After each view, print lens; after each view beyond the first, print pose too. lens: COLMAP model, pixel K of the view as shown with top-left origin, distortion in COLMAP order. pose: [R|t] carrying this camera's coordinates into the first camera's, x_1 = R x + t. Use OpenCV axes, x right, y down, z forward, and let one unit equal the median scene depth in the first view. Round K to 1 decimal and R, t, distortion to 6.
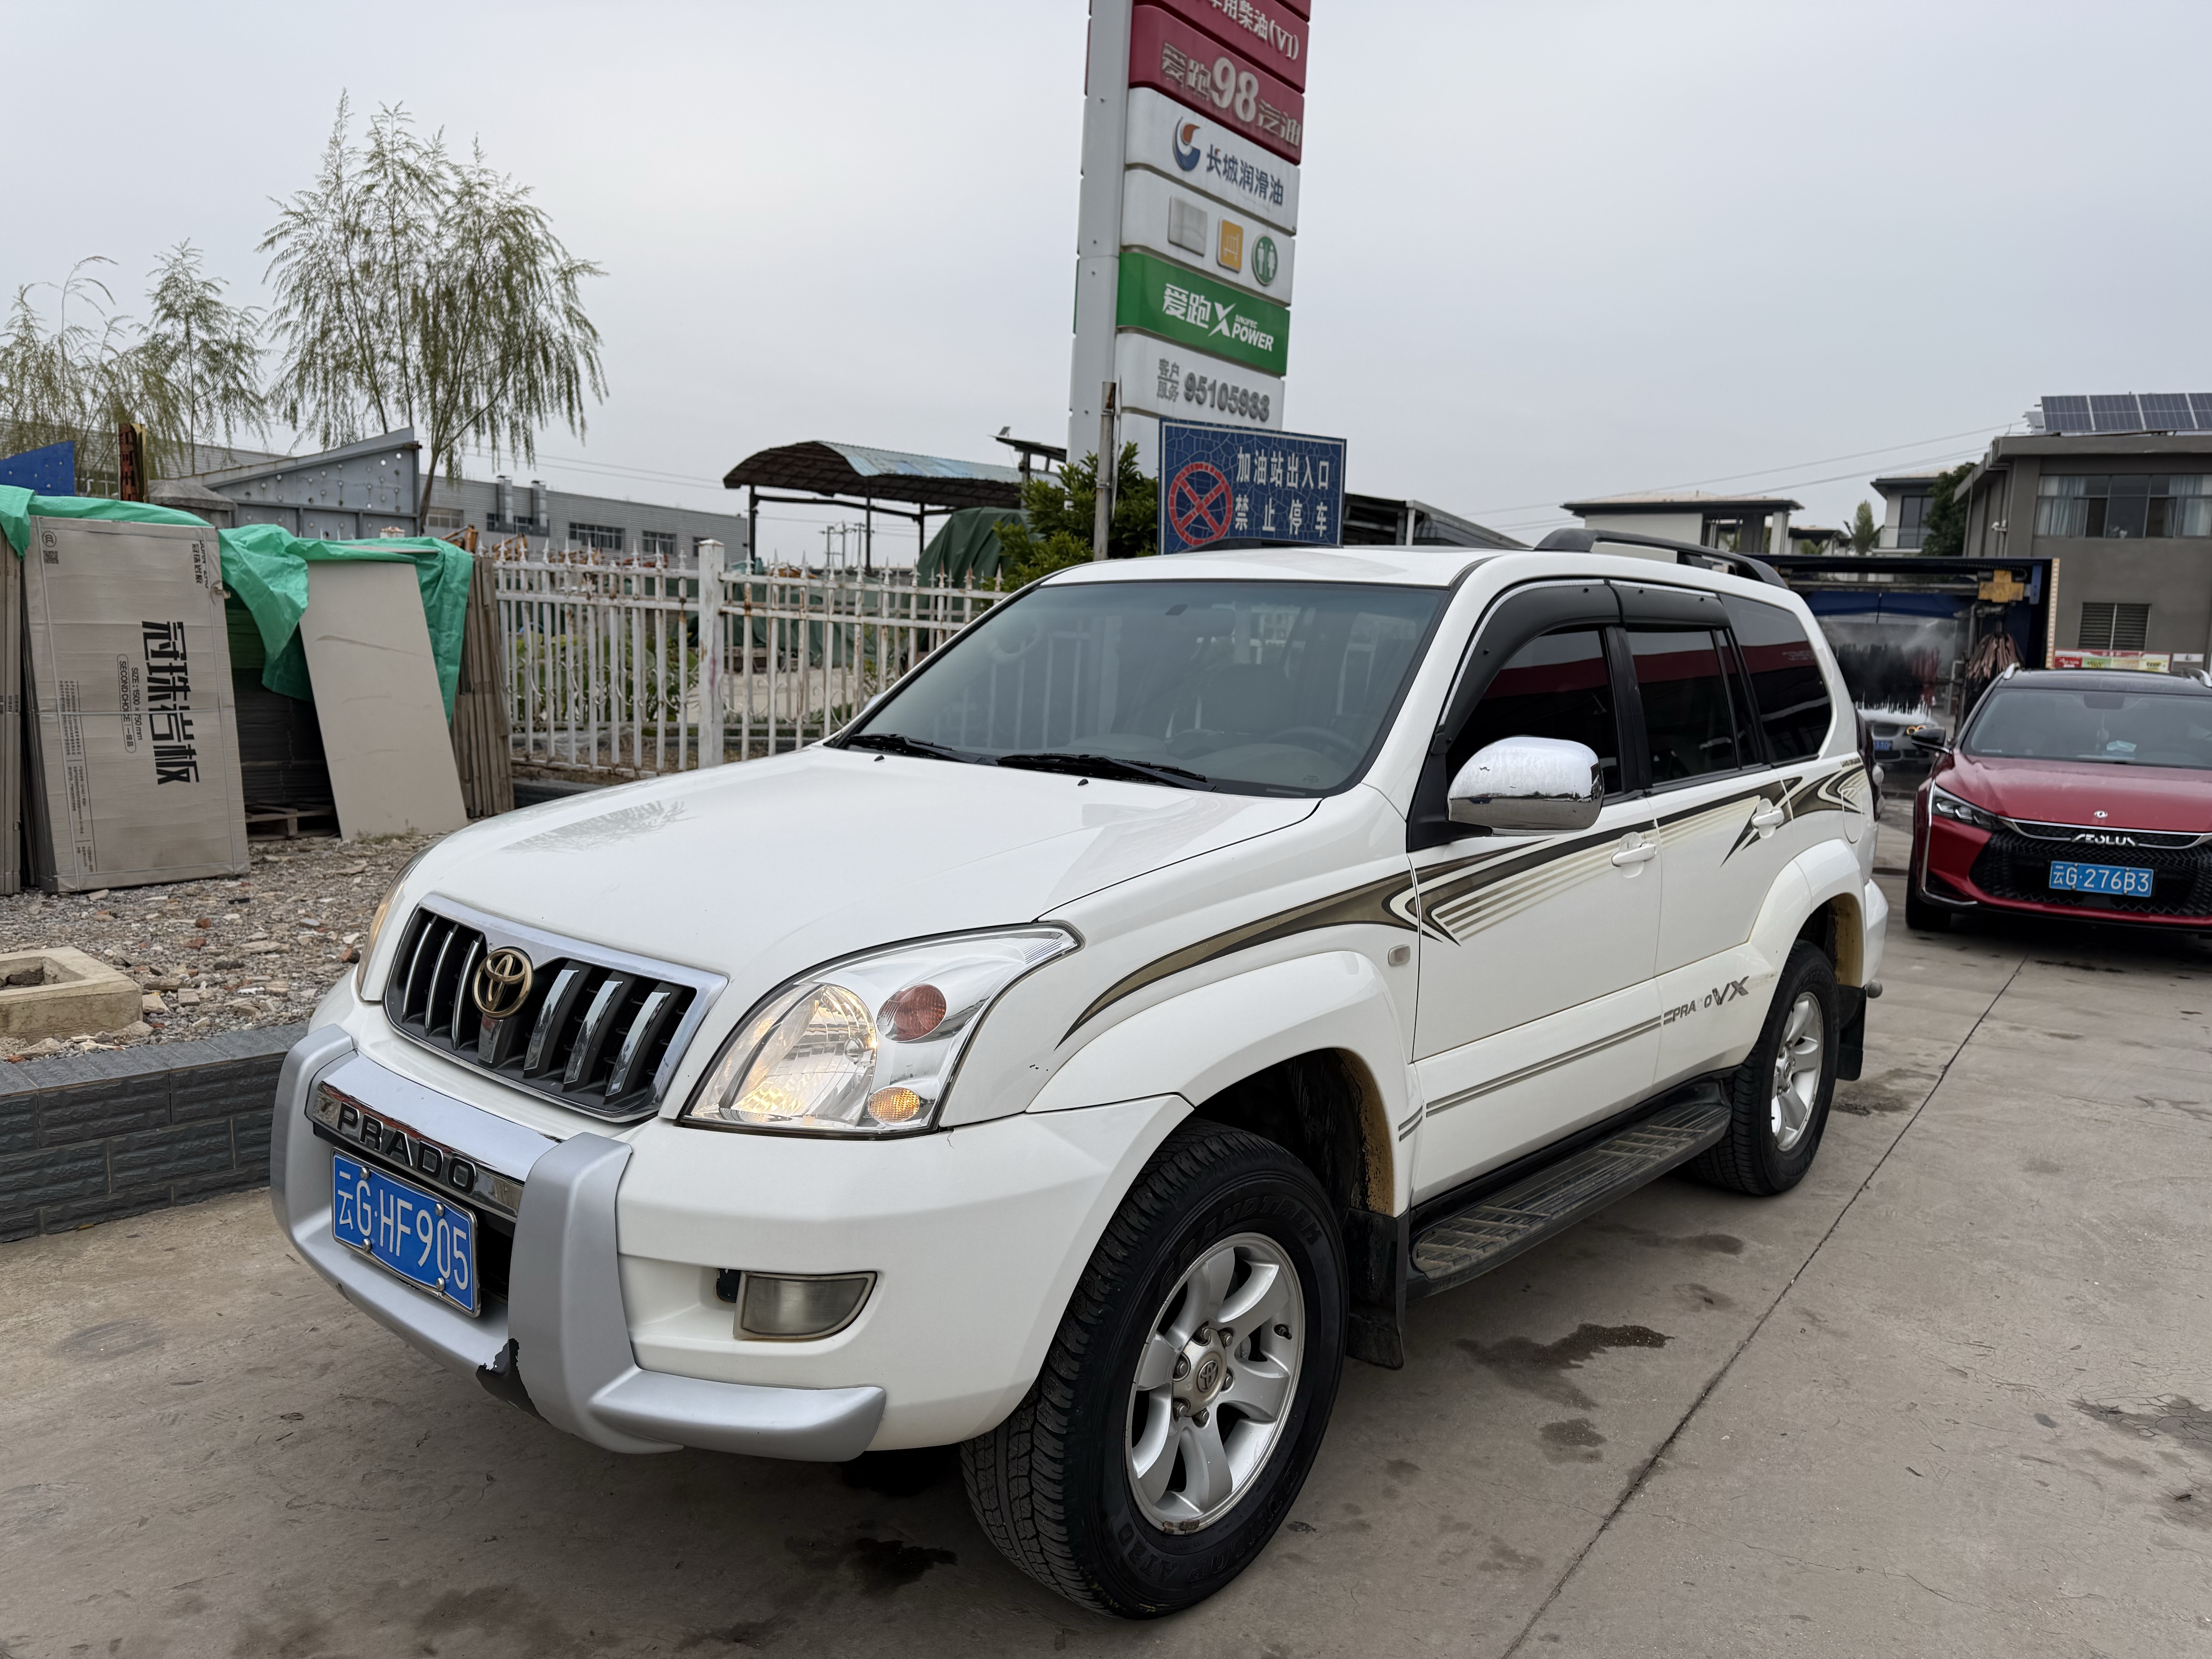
lens RADIAL K [[1568.6, 0, 1106.0], [0, 1568.6, 829.5], [0, 0, 1]] dist [-0.010222, -0.022207]
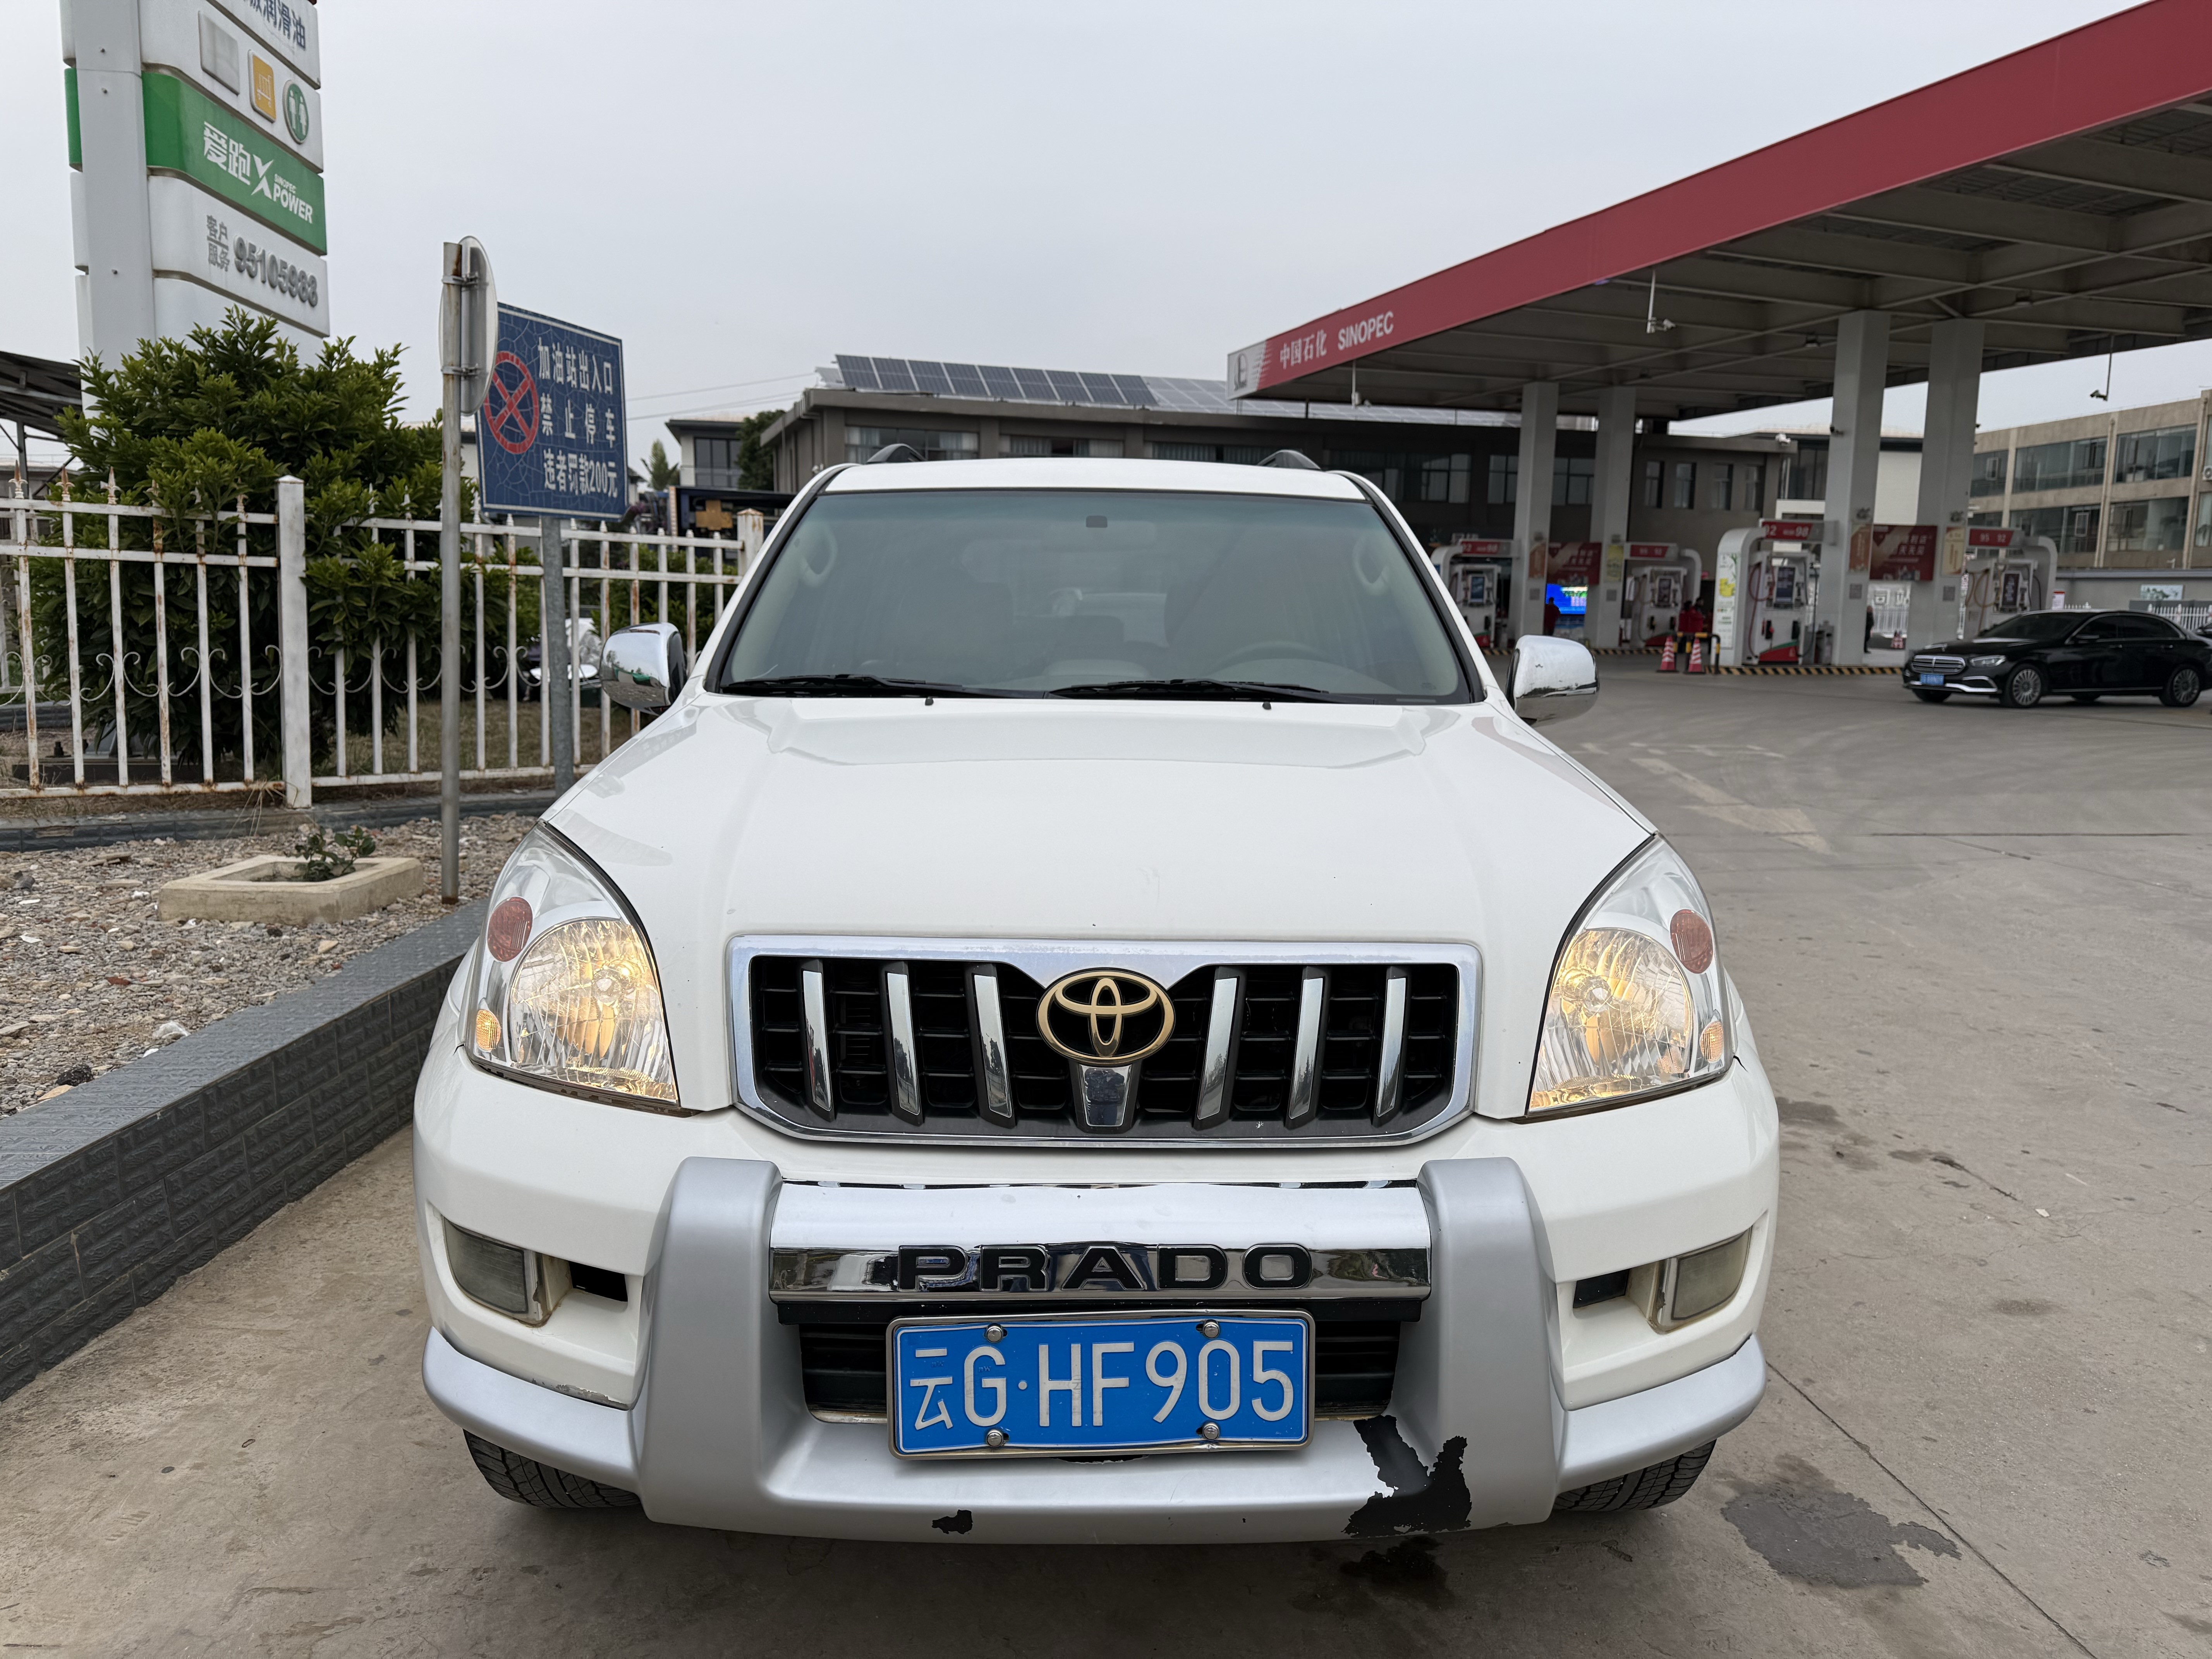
lens RADIAL K [[1568.6, 0, 1106.0], [0, 1568.6, 829.5], [0, 0, 1]] dist [-0.010222, -0.022207]
pose [[0.741427, -0.106830, 0.662475, -0.181933], [0.079353, 0.994277, 0.071526, -0.008035], [-0.666325, -0.000462, 0.745661, 0.099209]]
